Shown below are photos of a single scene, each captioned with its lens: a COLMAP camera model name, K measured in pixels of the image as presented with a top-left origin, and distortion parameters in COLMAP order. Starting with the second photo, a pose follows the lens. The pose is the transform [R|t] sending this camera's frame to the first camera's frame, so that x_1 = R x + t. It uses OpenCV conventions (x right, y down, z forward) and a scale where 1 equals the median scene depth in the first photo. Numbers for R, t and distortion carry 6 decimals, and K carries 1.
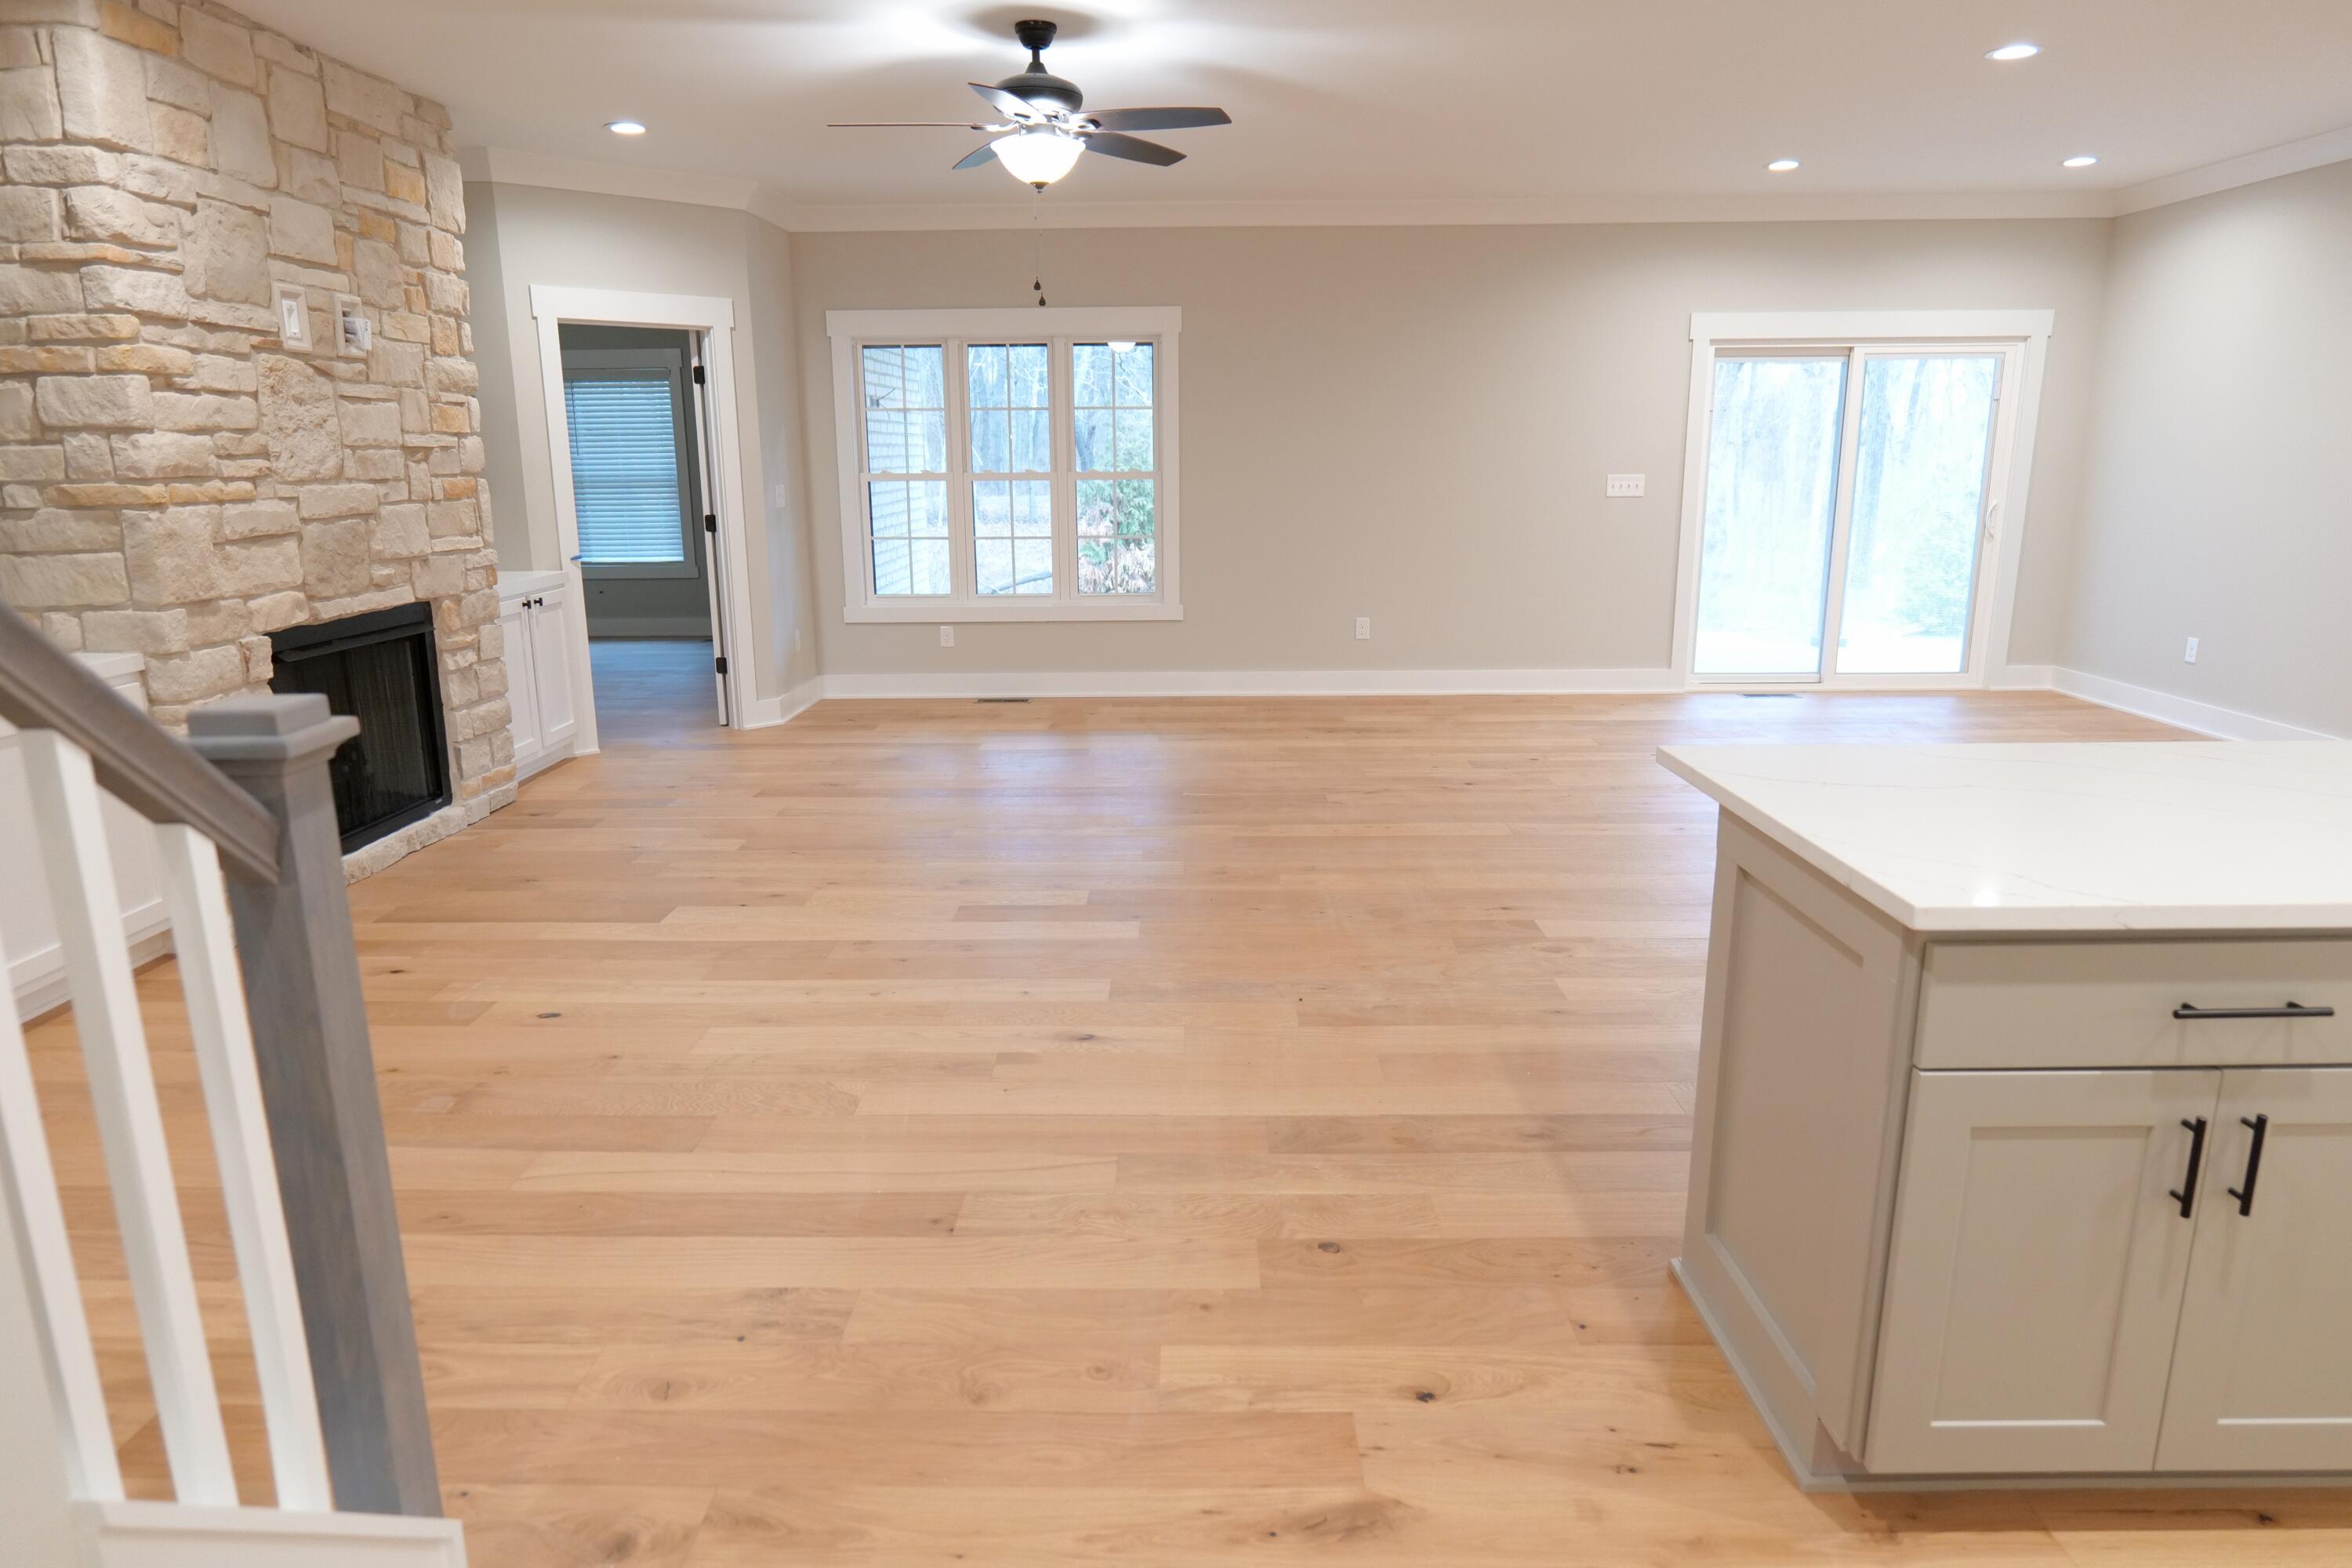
lens RADIAL K [[1434.7, 0, 1173.3], [0, 1434.7, 794.5], [0, 0, 1]] dist [-0.028567, 0.020588]
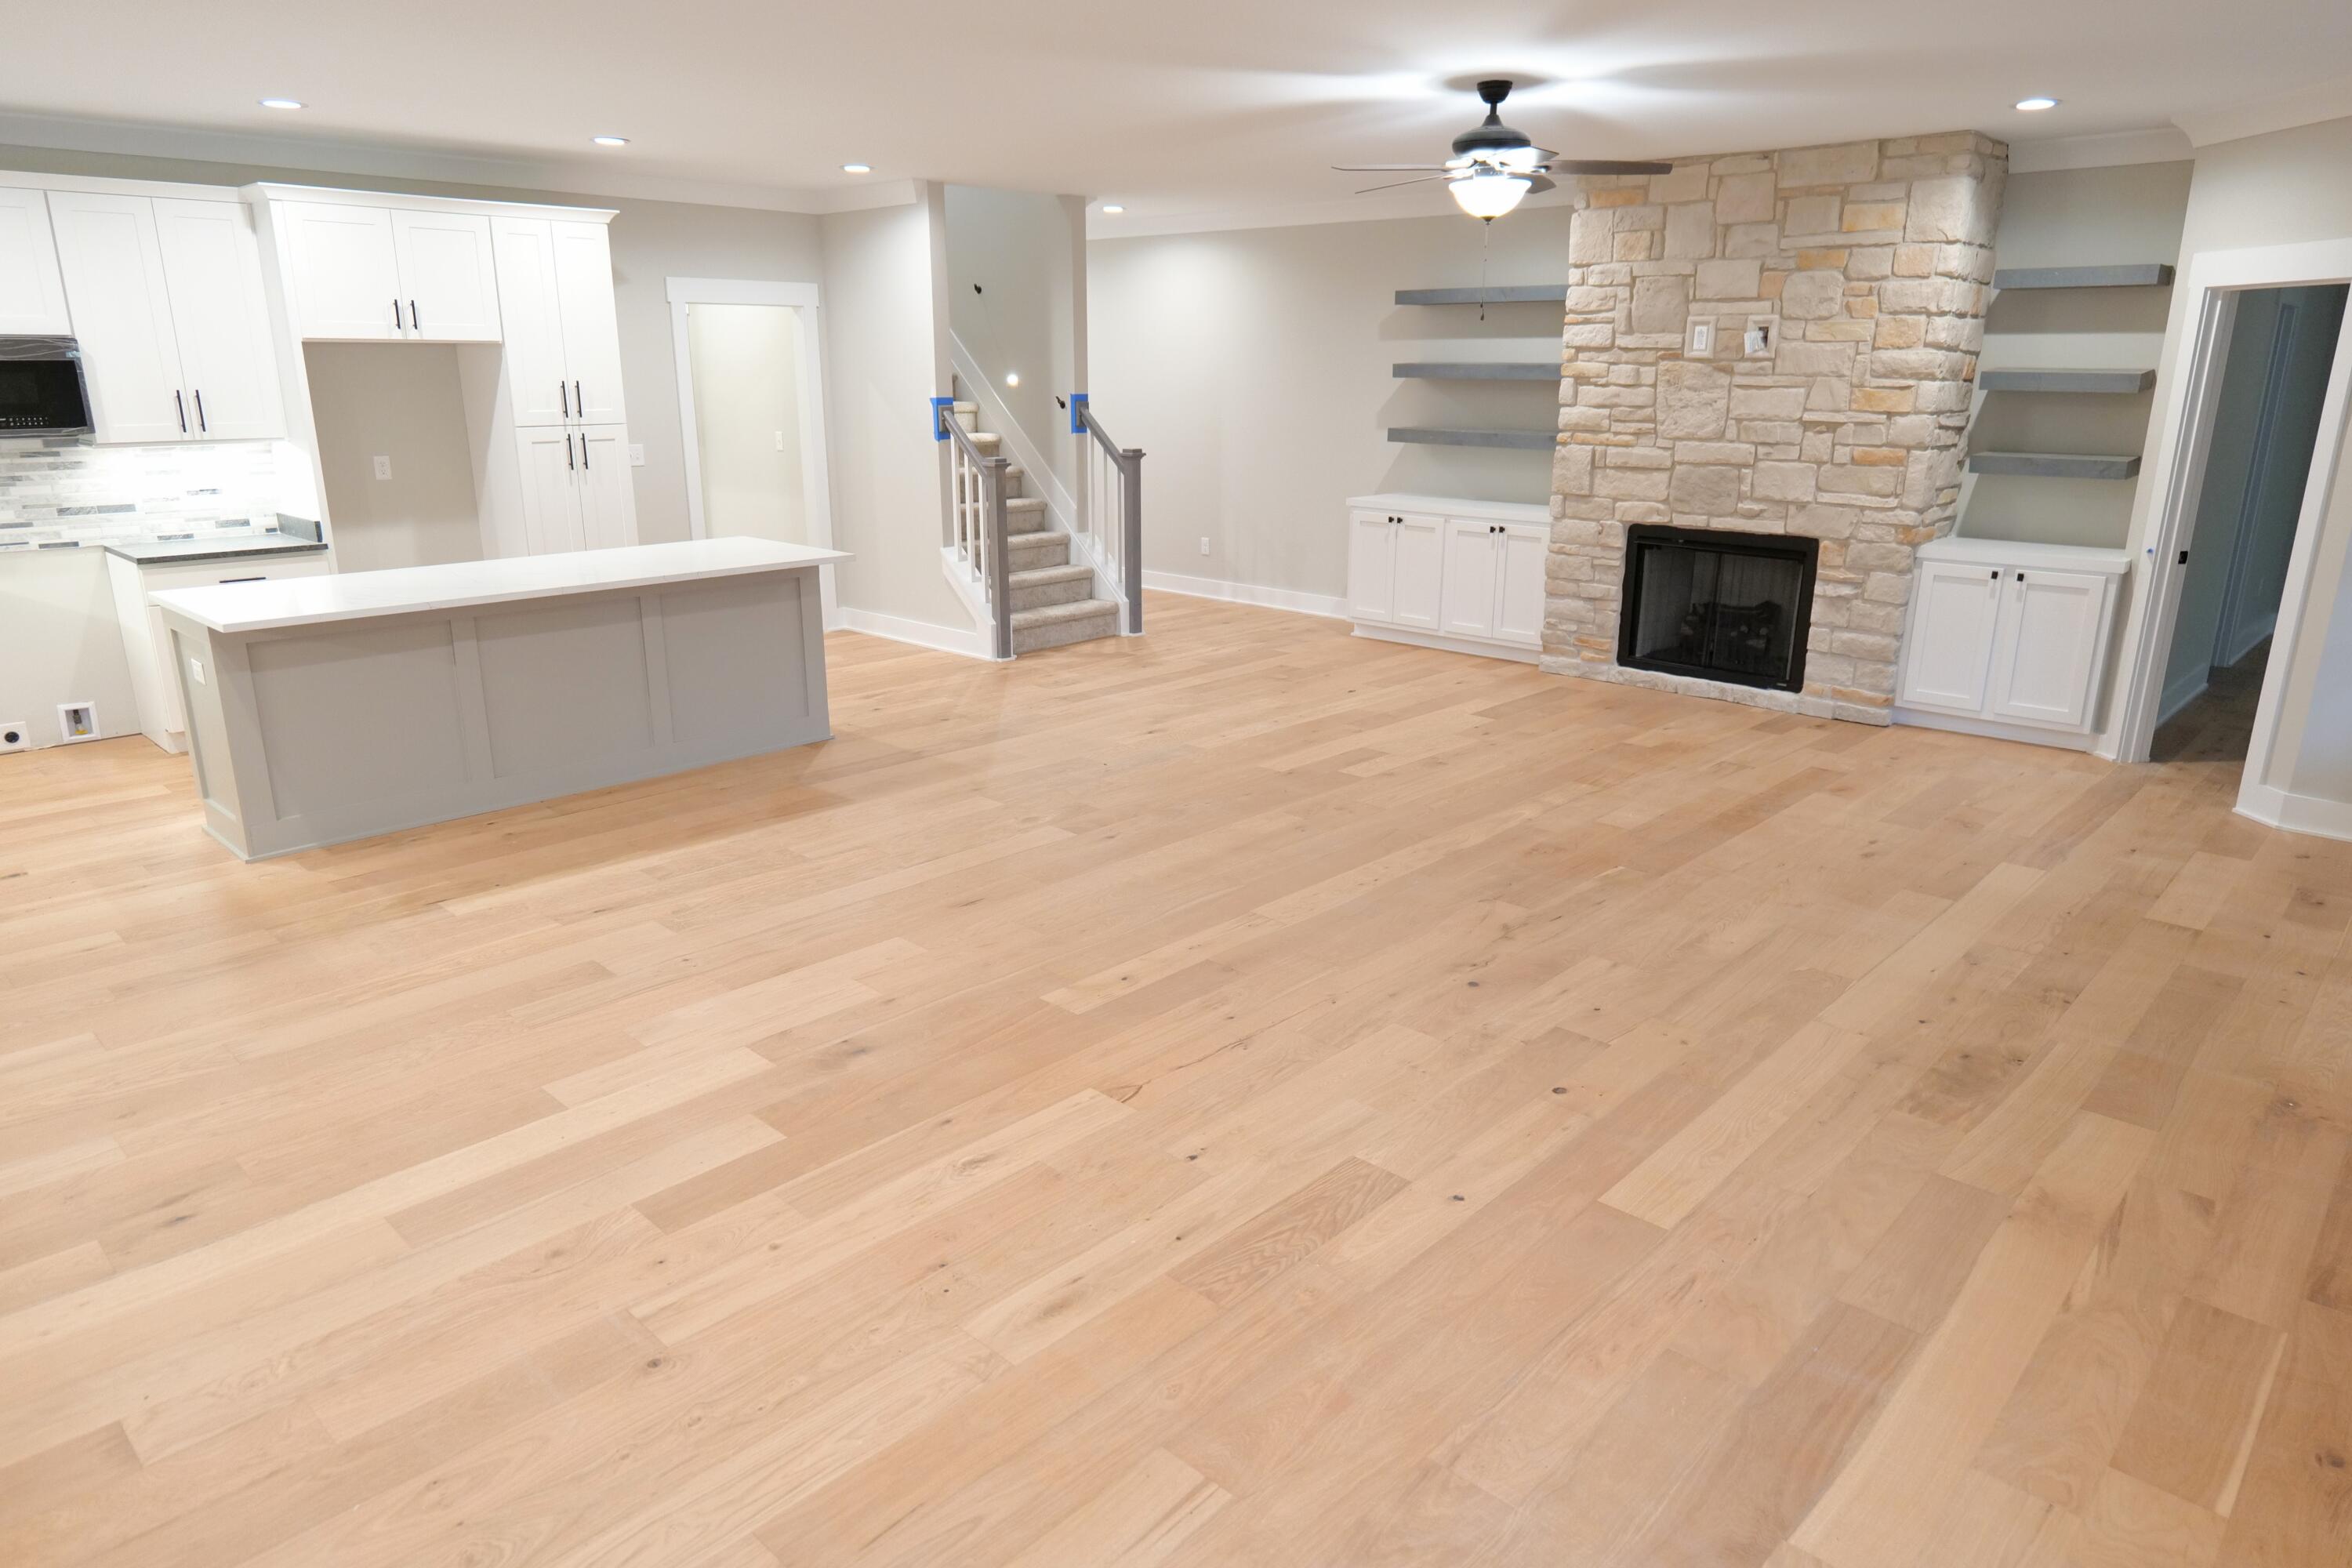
lens RADIAL K [[1434.7, 0, 1173.3], [0, 1434.7, 794.5], [0, 0, 1]] dist [-0.028567, 0.020588]
pose [[-0.676213, 0.223108, -0.702111, 1.014802], [-0.166077, 0.882342, 0.440331, -0.482781], [0.717743, 0.414362, -0.559598, 1.663691]]
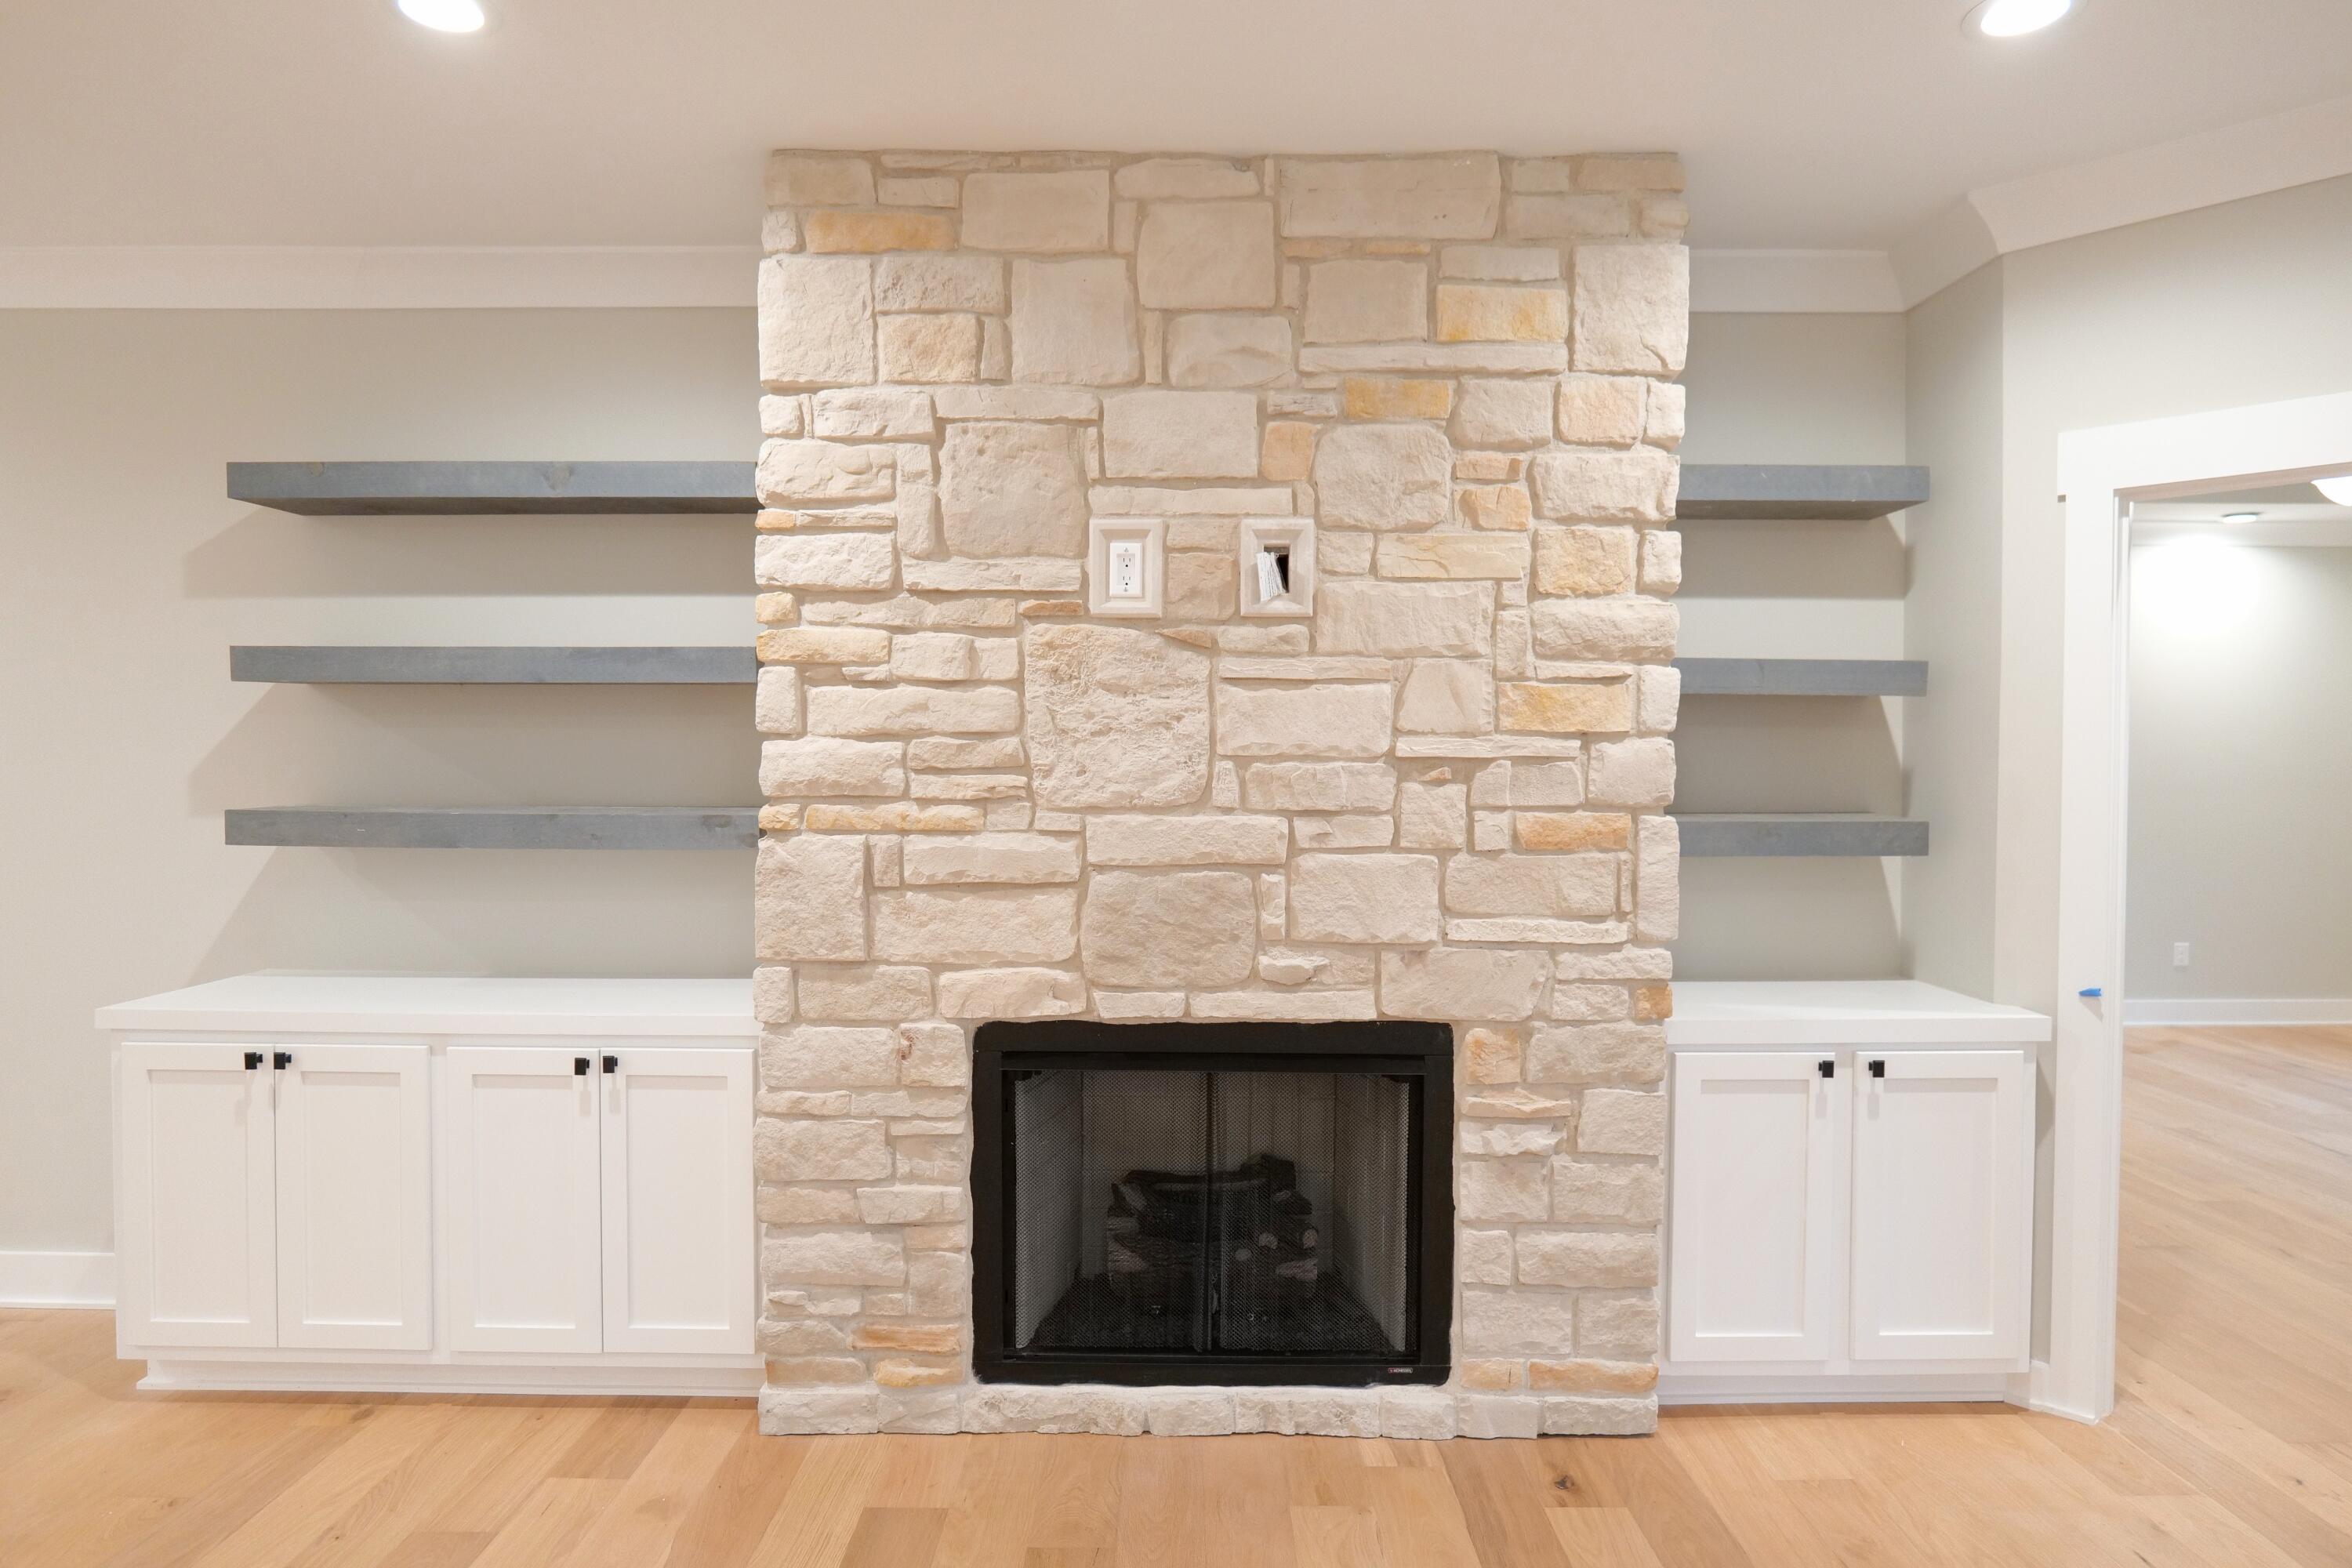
lens RADIAL K [[1402.8, 0, 1176.0], [0, 1402.8, 784.0], [0, 0, 1]] dist [-0.027631, 0.014168]
pose [[0.013404, 0.031934, -0.999400, 0.032805], [-0.236902, 0.971134, 0.027854, -0.257224], [0.971441, 0.236387, 0.020583, 1.017650]]
